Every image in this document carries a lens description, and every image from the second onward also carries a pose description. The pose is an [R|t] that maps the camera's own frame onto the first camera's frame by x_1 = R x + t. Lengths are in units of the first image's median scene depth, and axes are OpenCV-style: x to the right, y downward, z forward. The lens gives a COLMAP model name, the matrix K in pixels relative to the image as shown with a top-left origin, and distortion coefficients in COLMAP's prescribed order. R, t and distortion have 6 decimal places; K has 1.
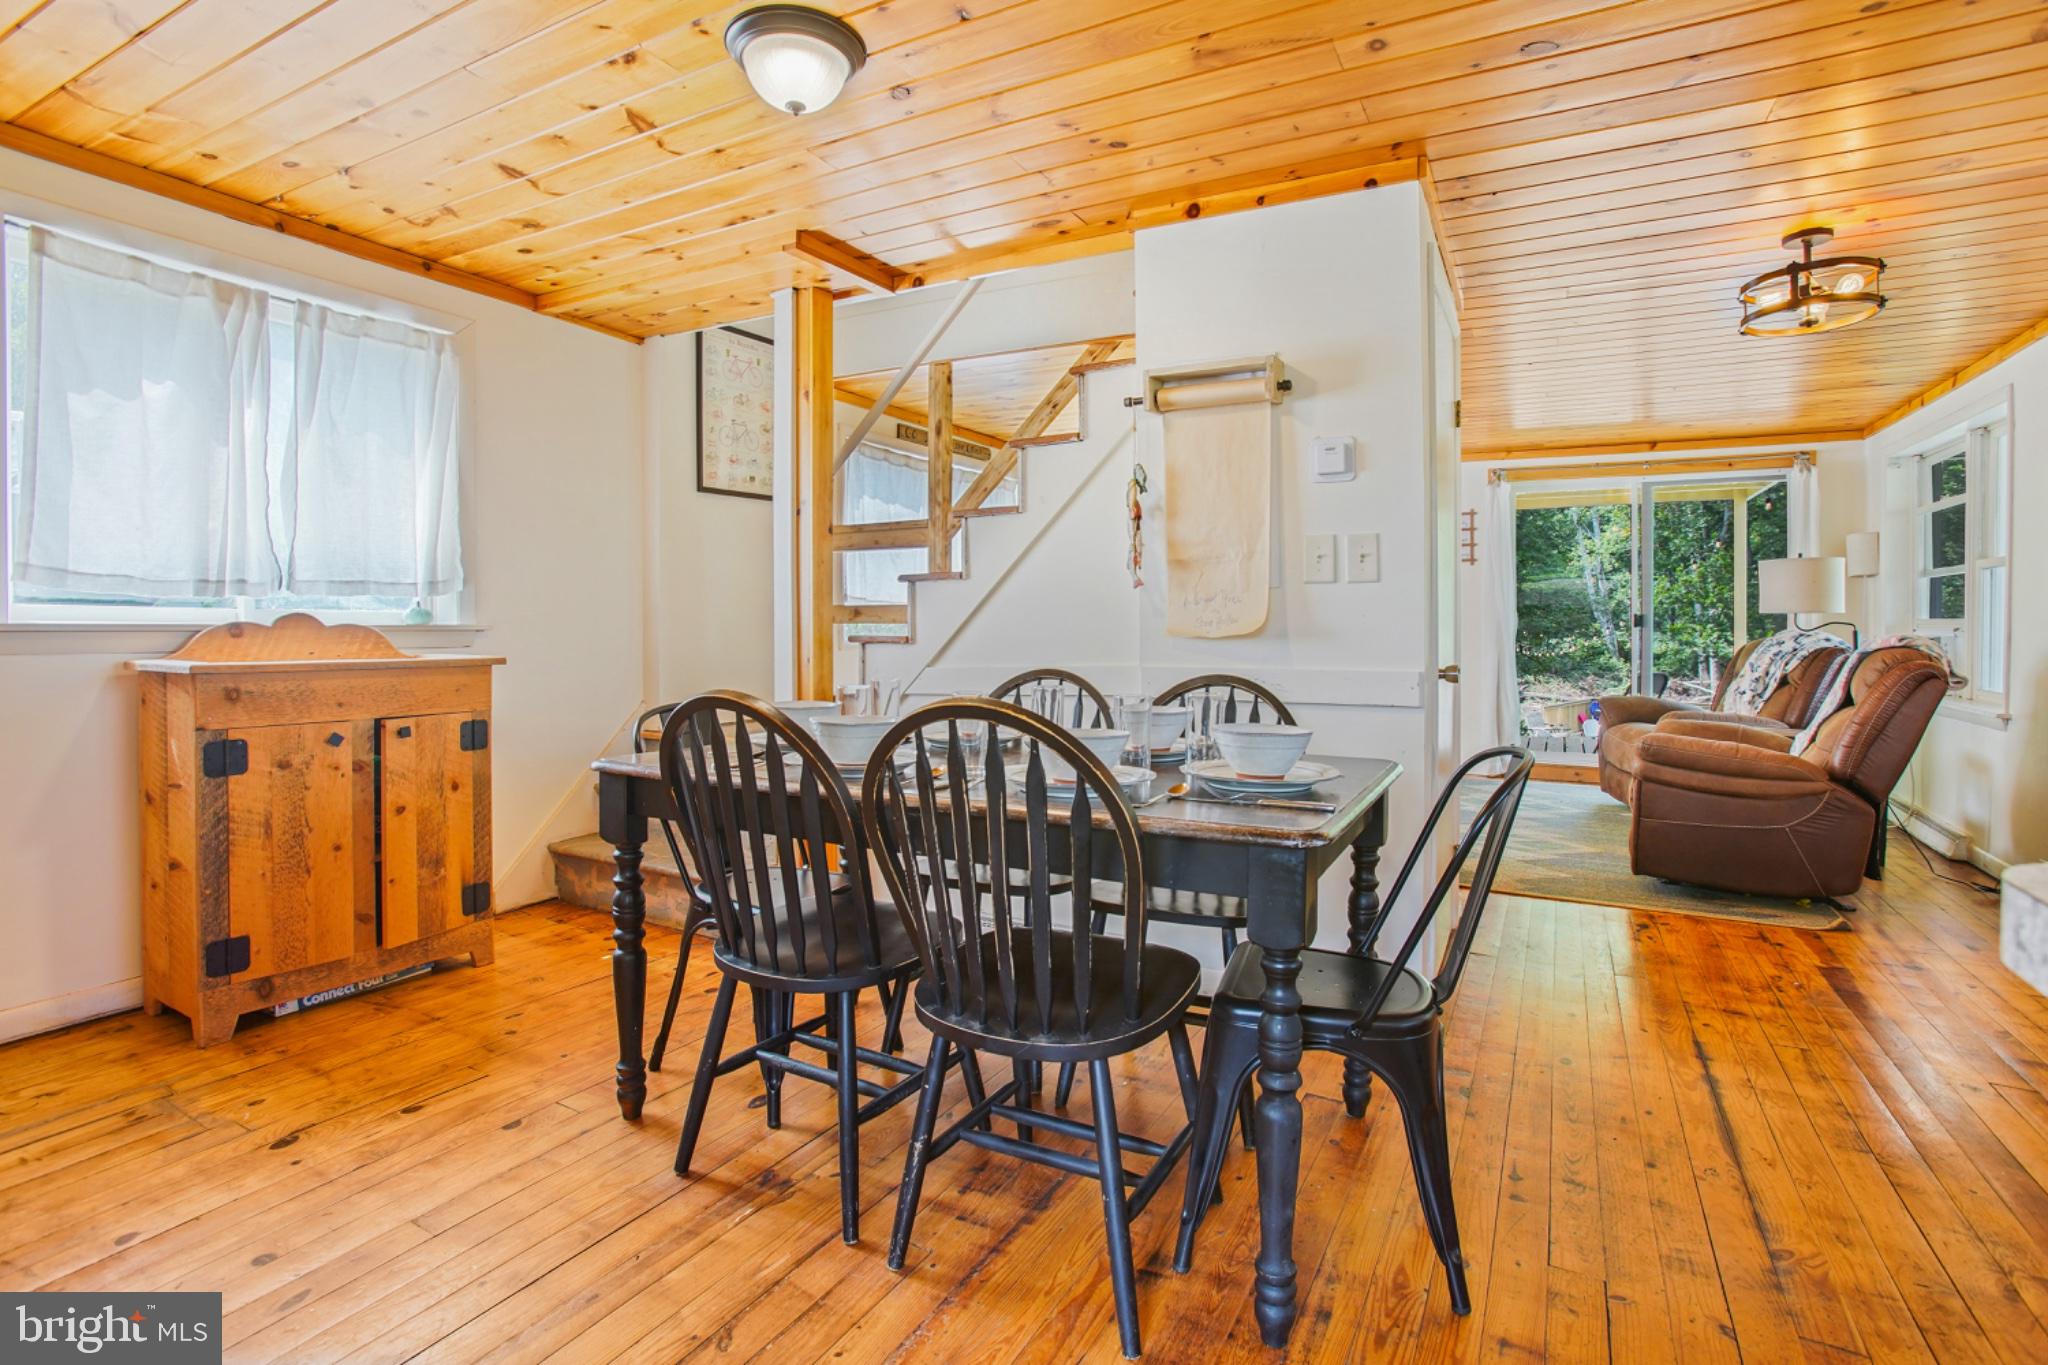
lens RADIAL K [[972.1, 0, 1027.2], [0, 972.1, 643.8], [0, 0, 1]] dist [-0.052842, 0.020049]
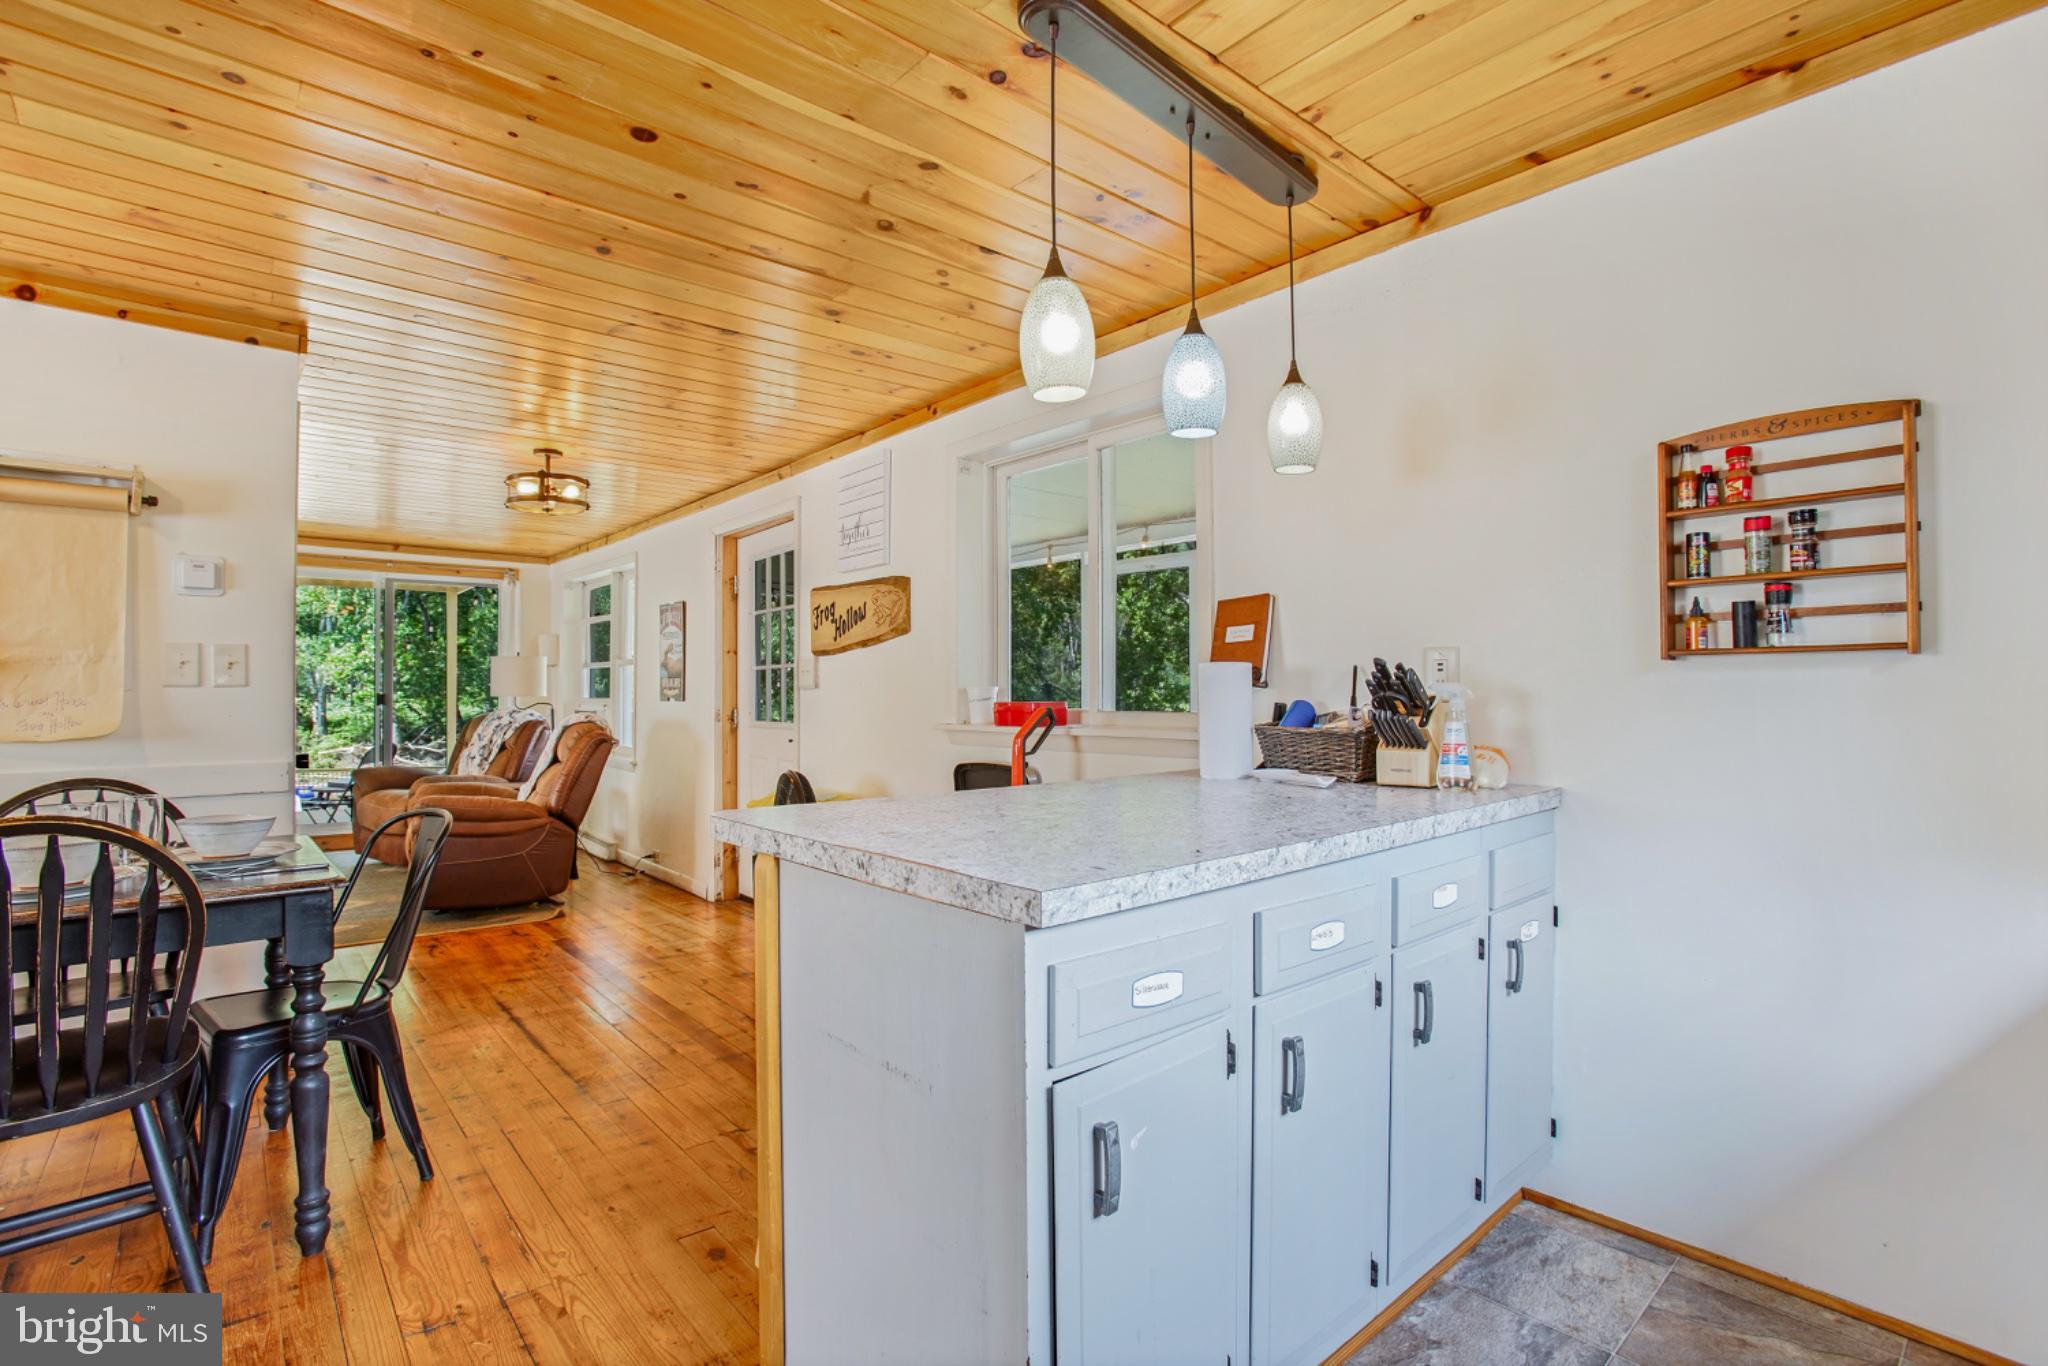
lens RADIAL K [[972.1, 0, 1027.2], [0, 972.1, 644.3], [0, 0, 1]] dist [-0.052842, 0.020049]
pose [[0.344192, 0.040279, 0.938035, -0.291286], [0.021162, 0.998493, -0.050640, -0.028522], [-0.938661, 0.037280, 0.342821, -0.204396]]
